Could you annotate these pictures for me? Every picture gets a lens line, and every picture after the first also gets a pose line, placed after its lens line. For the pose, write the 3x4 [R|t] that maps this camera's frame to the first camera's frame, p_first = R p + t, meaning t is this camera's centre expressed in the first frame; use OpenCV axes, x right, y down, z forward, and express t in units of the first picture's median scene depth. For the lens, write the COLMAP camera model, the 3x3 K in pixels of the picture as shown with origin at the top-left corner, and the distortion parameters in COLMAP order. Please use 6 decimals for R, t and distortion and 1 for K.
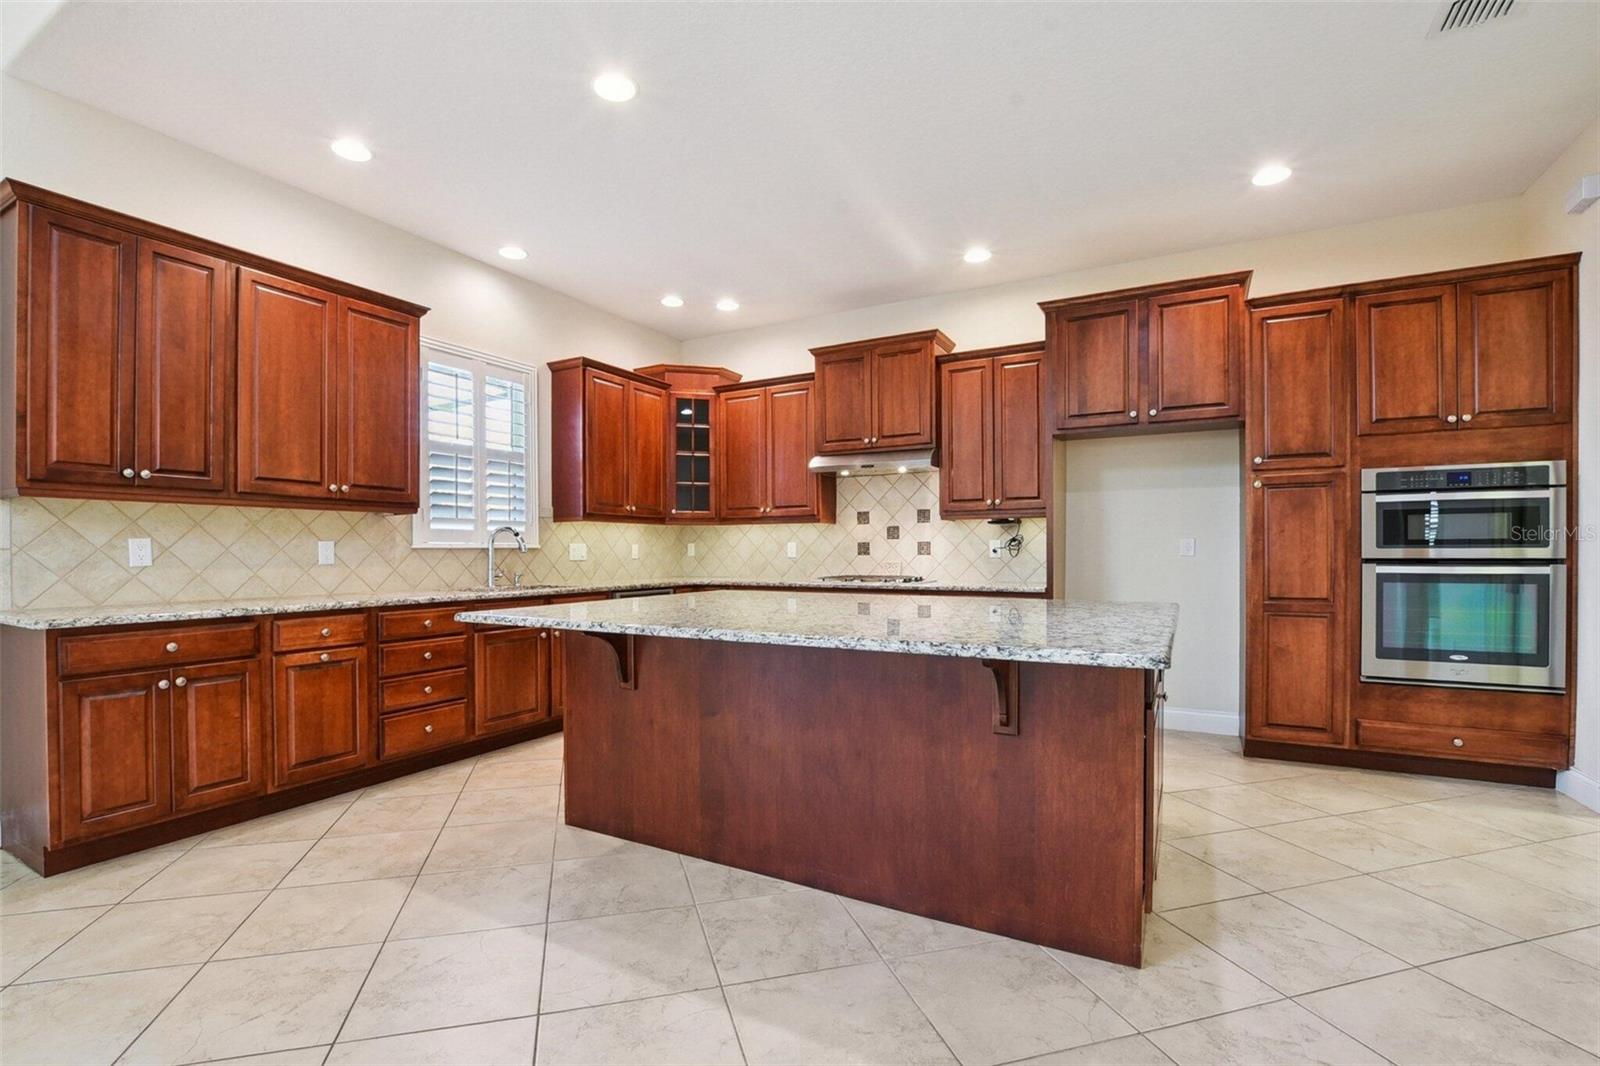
lens RADIAL K [[709.6, 0, 800.3], [0, 709.6, 550.8], [0, 0, 1]] dist [-0.024105, 0.000466]
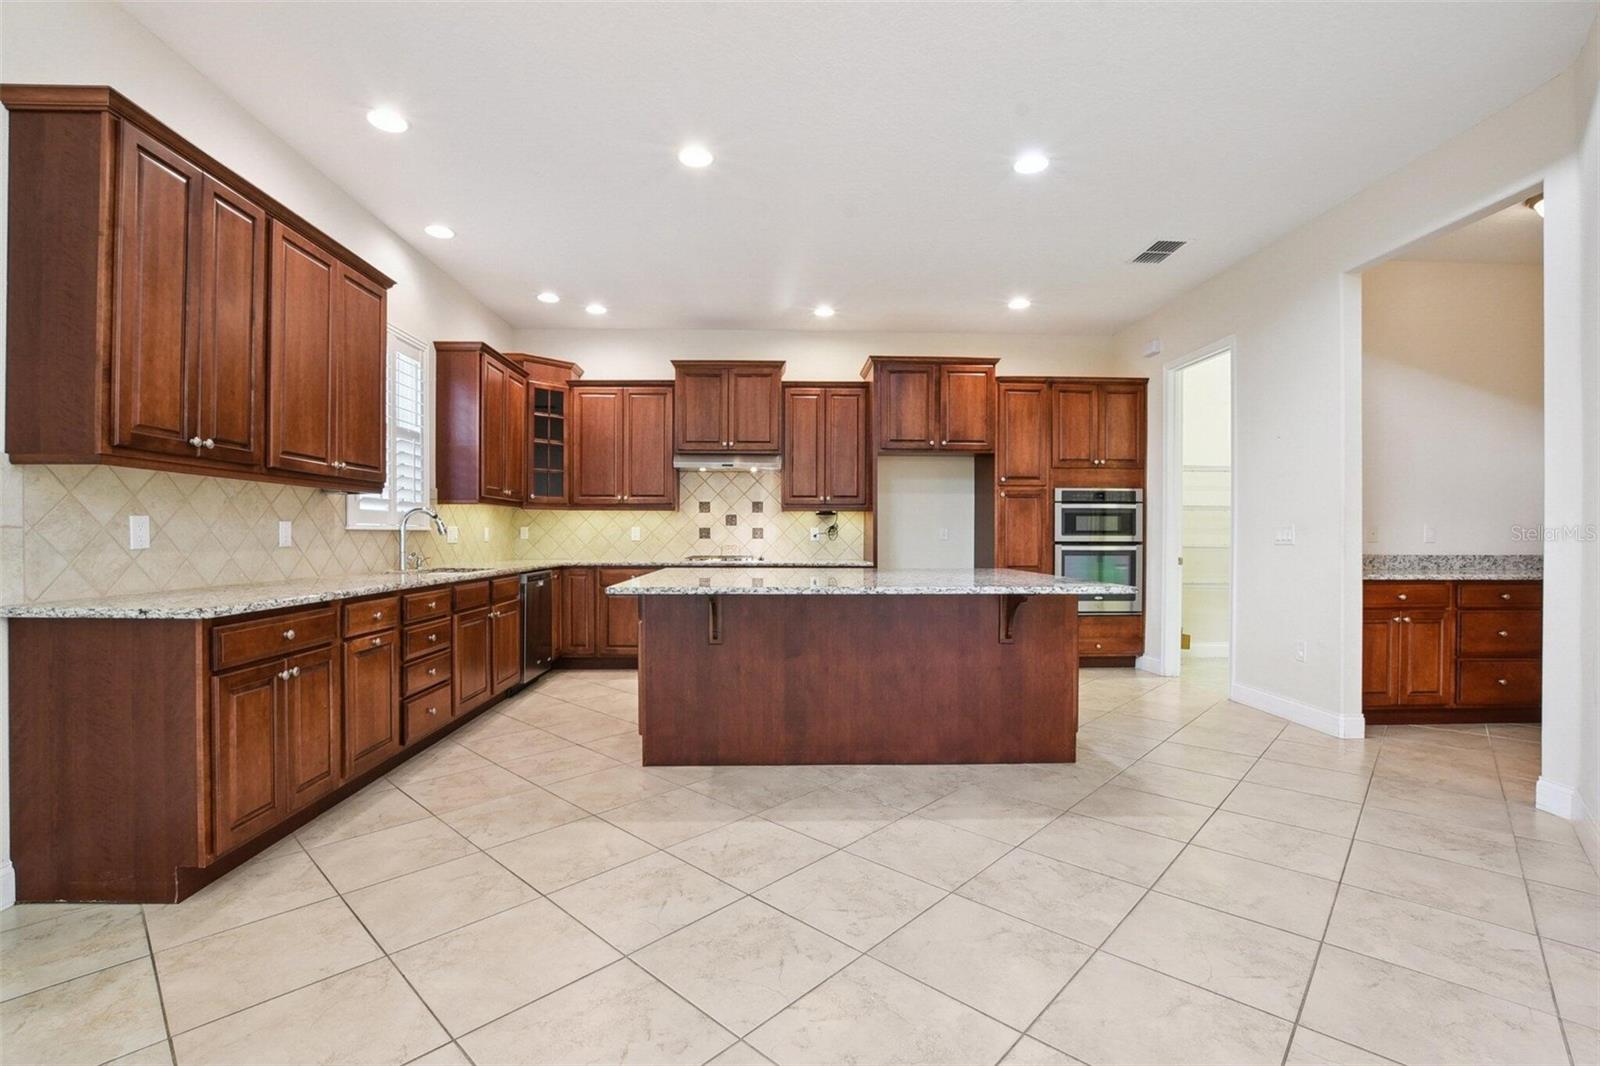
lens RADIAL K [[678.3, 0, 800.0], [0, 678.3, 533.0], [0, 0, 1]] dist [-0.020343, 0.000209]
pose [[0.859960, 0.007056, 0.510312, -0.554728], [-0.005318, 0.999974, -0.004865, 0.002220], [-0.510333, 0.001470, 0.859976, -0.085174]]
